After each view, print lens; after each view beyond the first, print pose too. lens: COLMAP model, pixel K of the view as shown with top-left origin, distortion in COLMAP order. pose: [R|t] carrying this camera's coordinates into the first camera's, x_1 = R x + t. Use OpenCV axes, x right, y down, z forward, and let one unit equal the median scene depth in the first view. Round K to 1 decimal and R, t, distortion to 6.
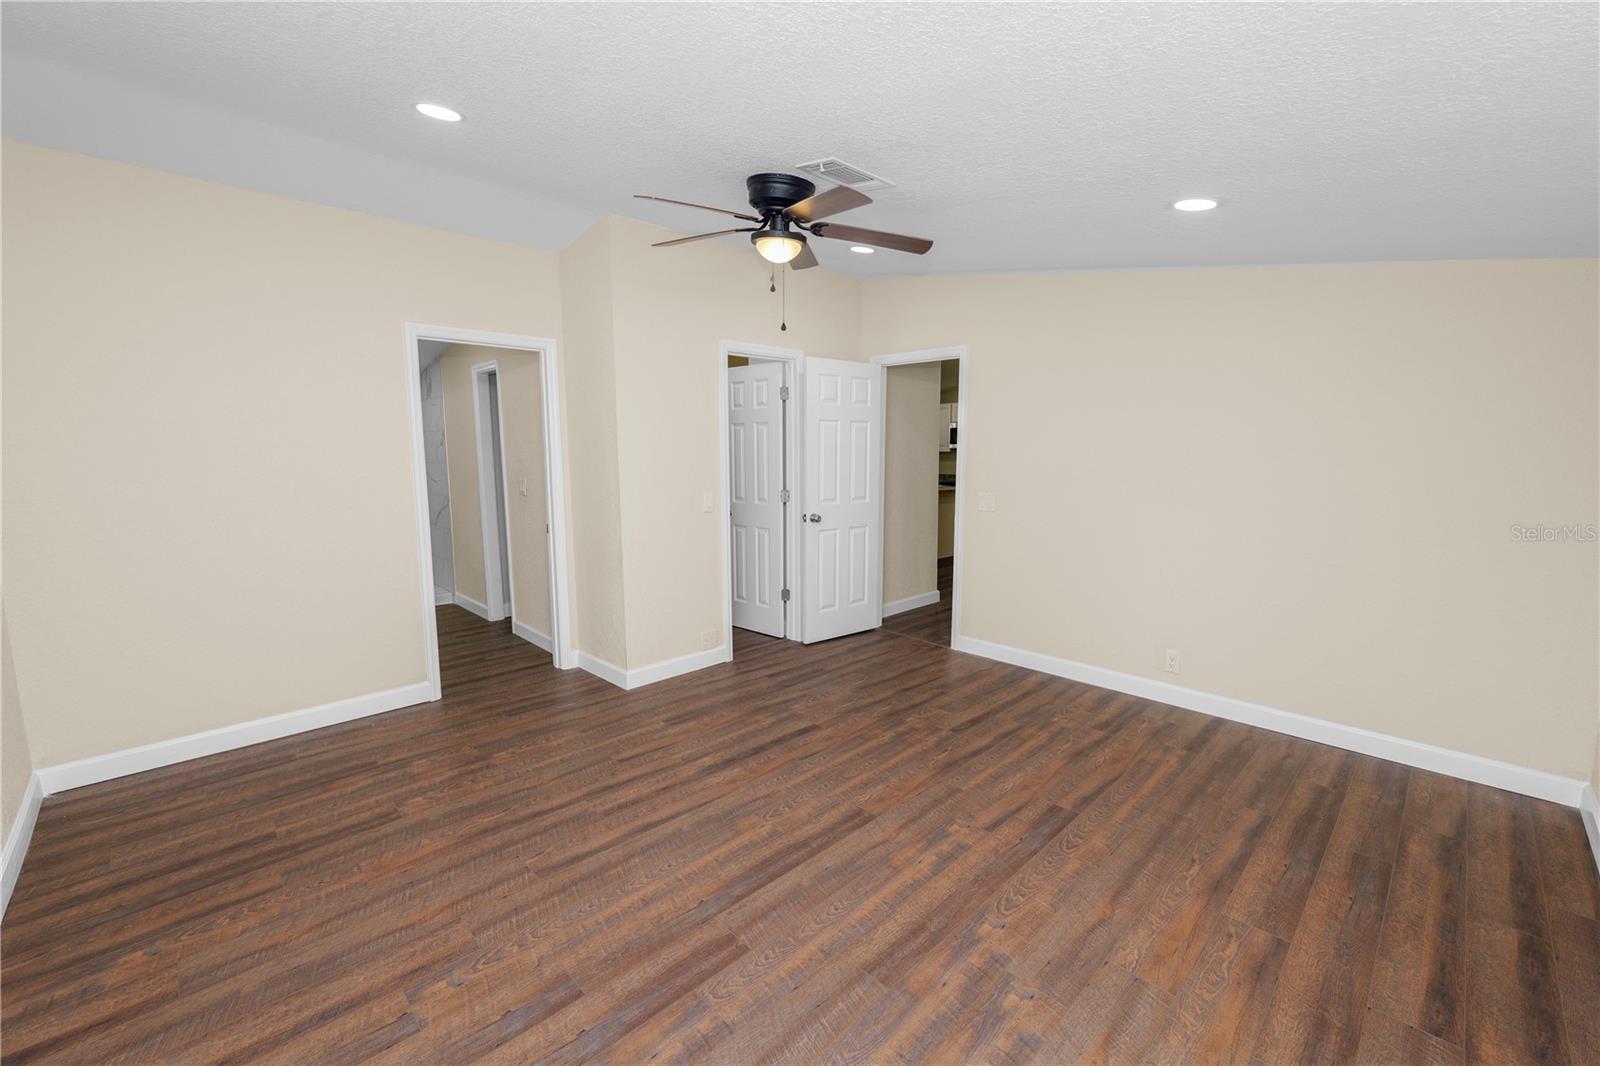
lens RADIAL K [[657.9, 0, 801.1], [0, 657.9, 532.4], [0, 0, 1]] dist [-0.009248, 0.000452]
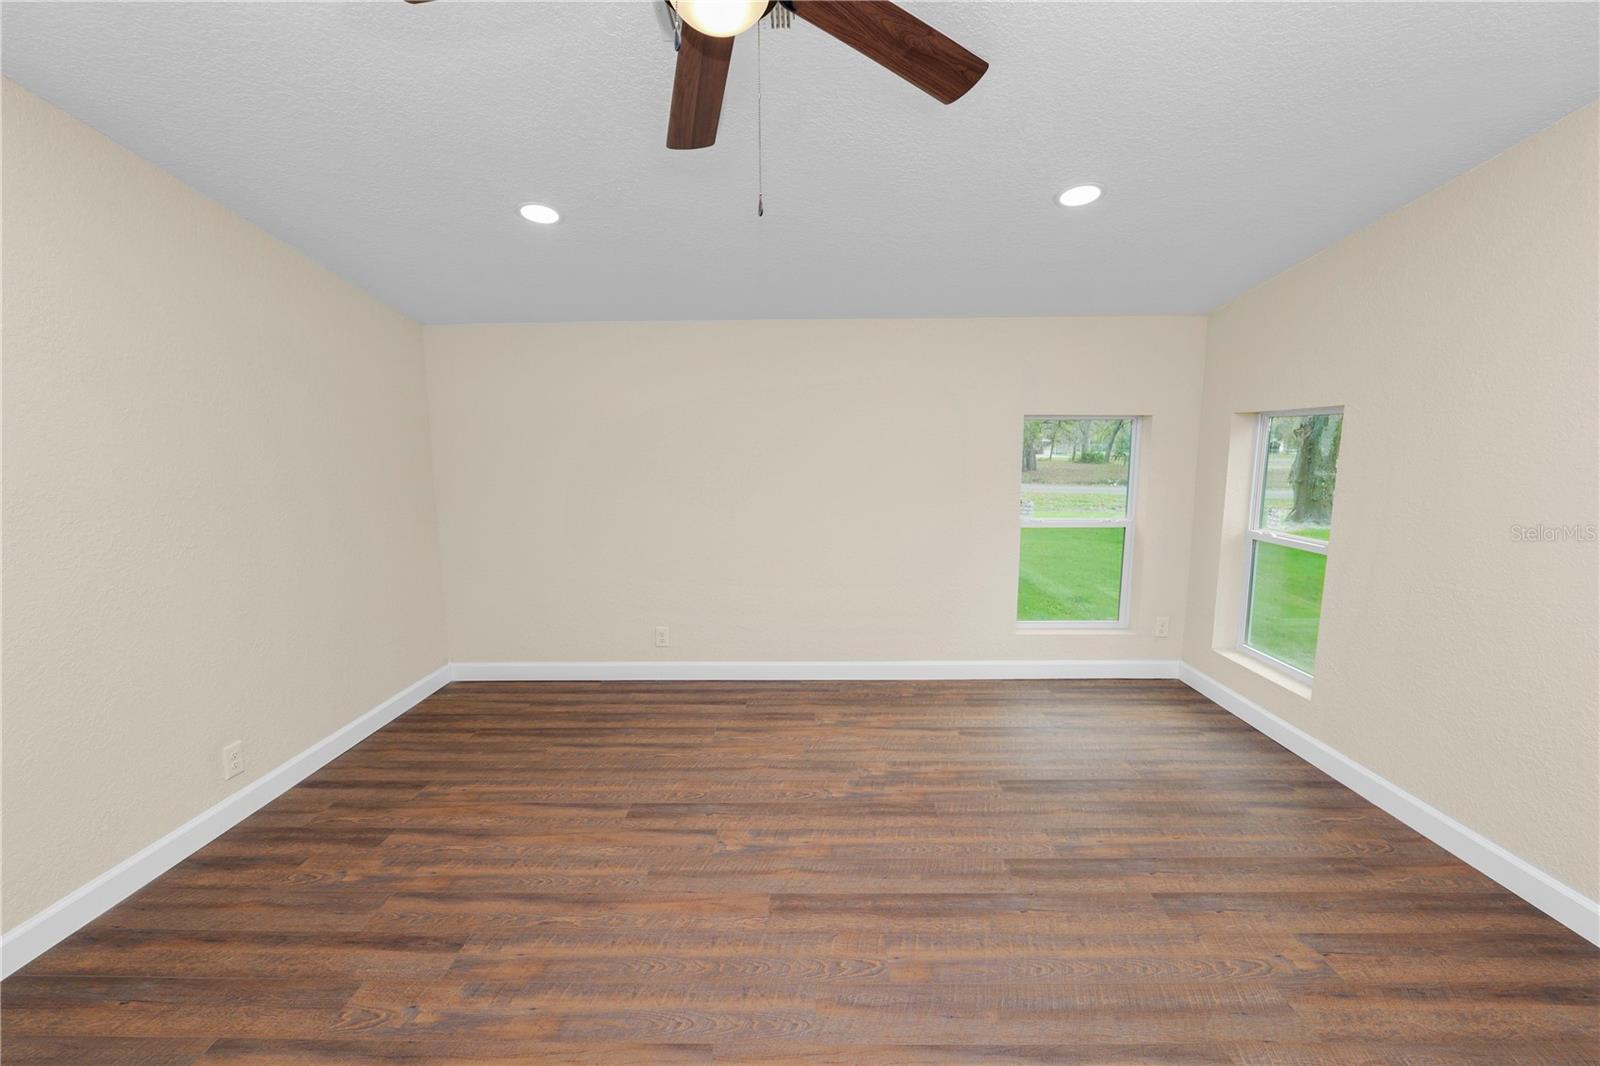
lens RADIAL K [[657.9, 0, 801.1], [0, 657.9, 532.4], [0, 0, 1]] dist [-0.009248, 0.000452]
pose [[-0.709693, -0.092851, 0.698366, -0.489412], [0.091948, 0.970591, 0.222485, -0.206251], [-0.698485, 0.222109, -0.680284, 1.586925]]
